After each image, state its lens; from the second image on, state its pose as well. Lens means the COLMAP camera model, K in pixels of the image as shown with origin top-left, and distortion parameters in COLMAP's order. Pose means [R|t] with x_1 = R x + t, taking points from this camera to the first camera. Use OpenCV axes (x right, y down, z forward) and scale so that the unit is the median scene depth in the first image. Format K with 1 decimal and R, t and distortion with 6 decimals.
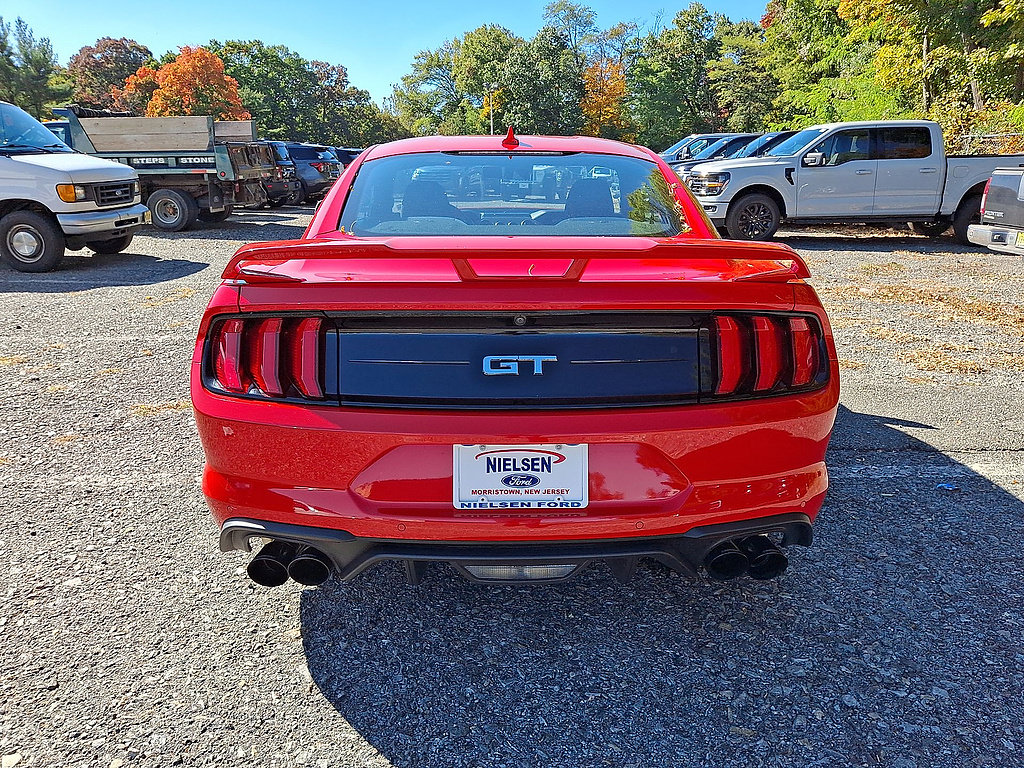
lens RADIAL K [[793.0, 0, 514.1], [0, 793.0, 380.5], [0, 0, 1]] dist [-0.058801, 0.033951]
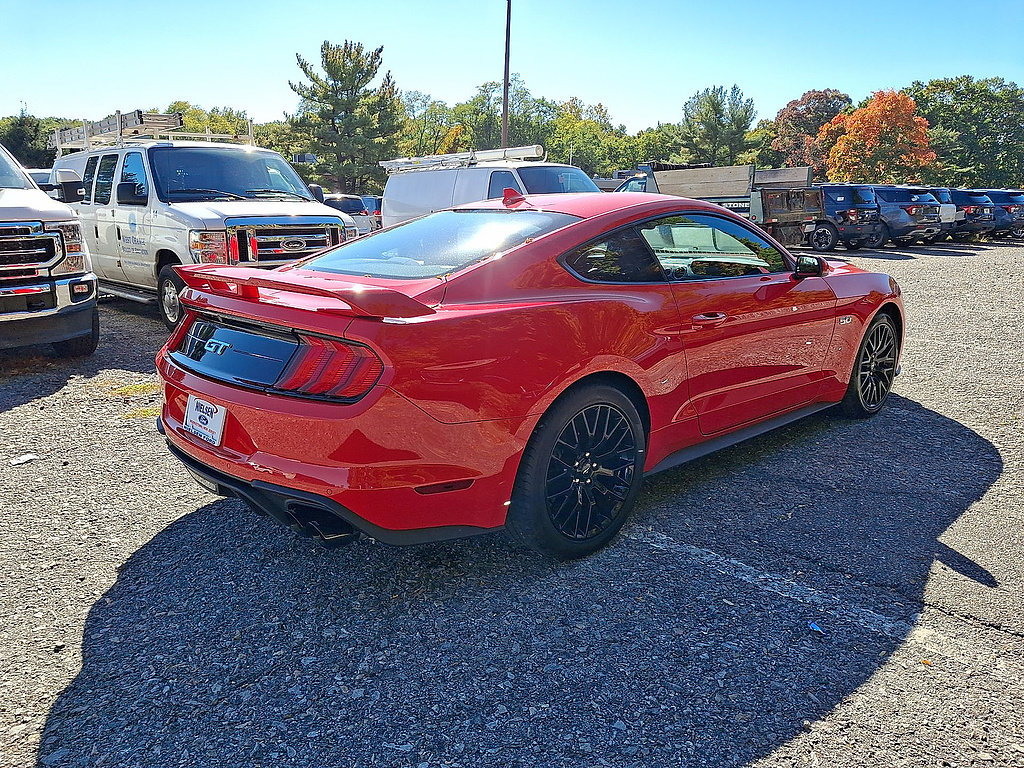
lens RADIAL K [[753.1, 0, 508.3], [0, 753.1, 379.3], [0, 0, 1]] dist [0.028730, -0.050145]
pose [[0.658604, 0.159039, -0.735491, 0.862075], [-0.190342, 0.980834, 0.041648, -0.070522], [0.728019, 0.112565, 0.676253, 0.211040]]
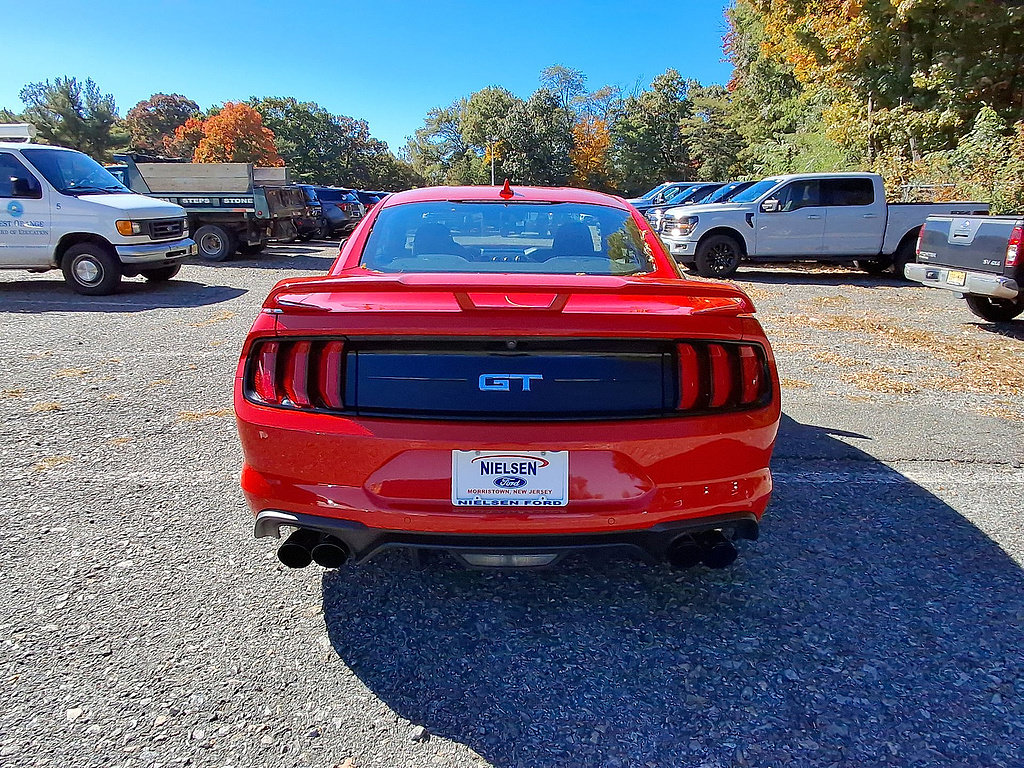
lens RADIAL K [[697.9, 0, 505.9], [0, 697.9, 369.7], [0, 0, 1]] dist [-0.086844, 0.089713]
pose [[0.999911, 0.011852, -0.006056, 0.004104], [-0.012058, 0.999307, -0.035209, -0.001781], [0.005635, 0.035278, 0.999362, -0.024129]]
